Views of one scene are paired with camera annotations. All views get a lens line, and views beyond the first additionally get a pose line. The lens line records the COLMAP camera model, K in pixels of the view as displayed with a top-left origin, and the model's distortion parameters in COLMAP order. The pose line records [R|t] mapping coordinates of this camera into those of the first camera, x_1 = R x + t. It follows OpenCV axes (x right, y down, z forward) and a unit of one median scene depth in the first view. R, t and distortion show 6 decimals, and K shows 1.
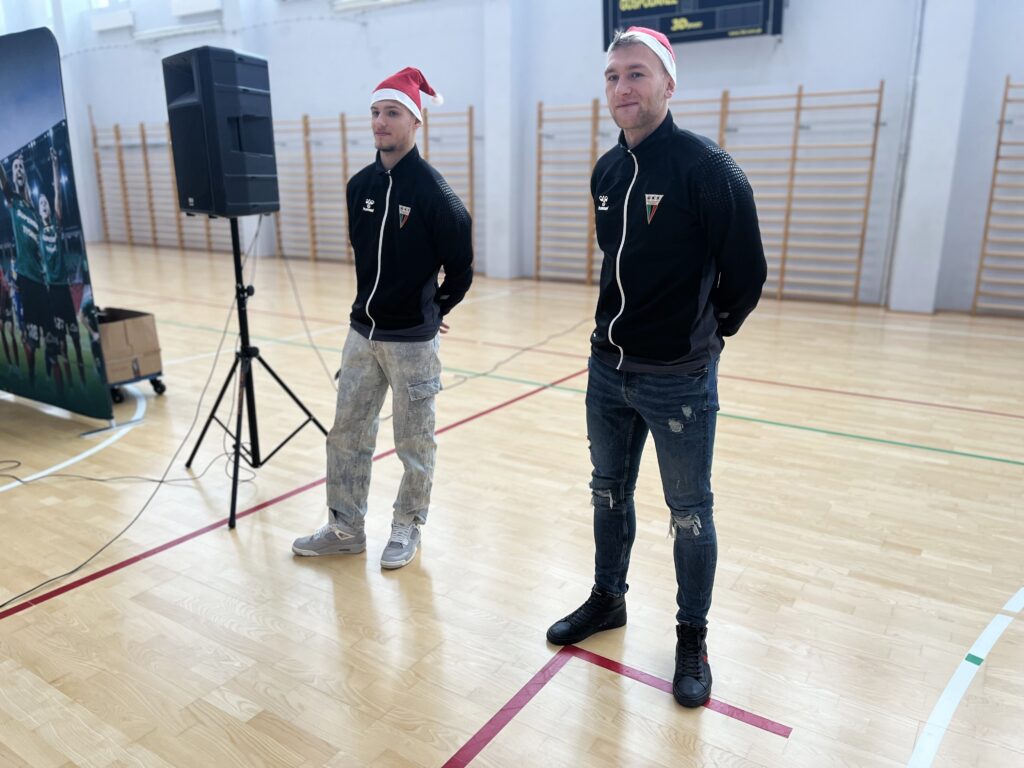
lens RADIAL K [[784.4, 0, 515.7], [0, 784.4, 389.5], [0, 0, 1]] dist [0.047055, -0.074316]
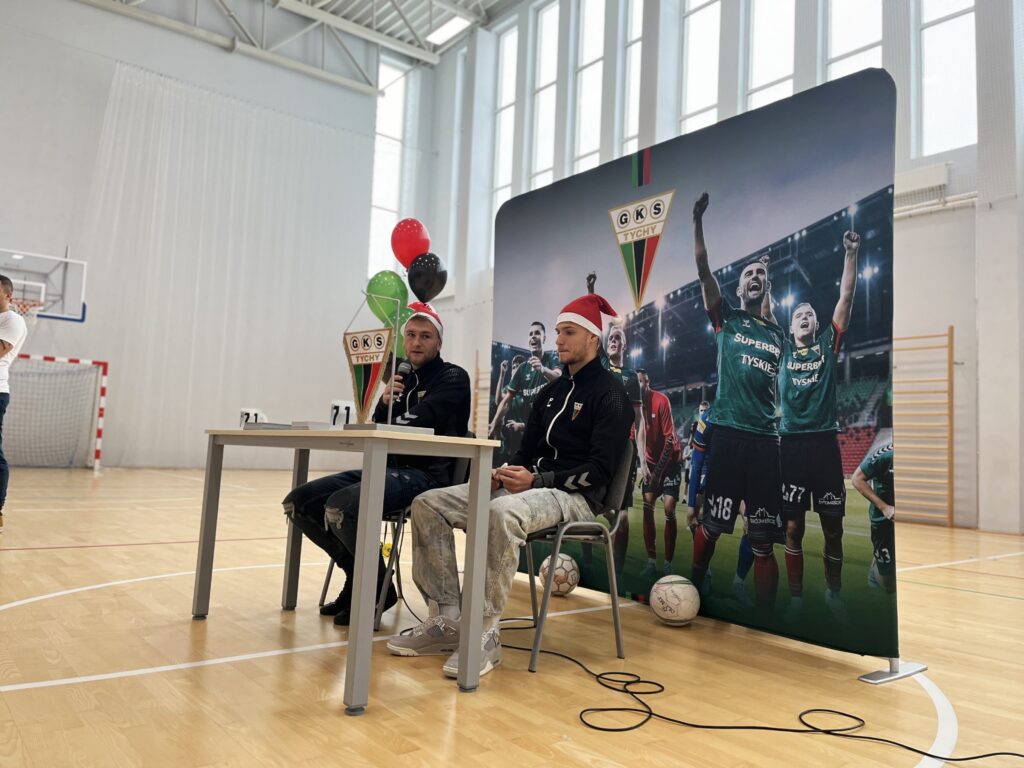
lens RADIAL K [[784.4, 0, 510.4], [0, 784.4, 387.1], [0, 0, 1]] dist [0.047055, -0.074316]
pose [[0.949545, 0.011583, -0.313418, -0.612977], [-0.117327, 0.939878, -0.320723, 0.073594], [0.290859, 0.341313, 0.893816, 0.322833]]
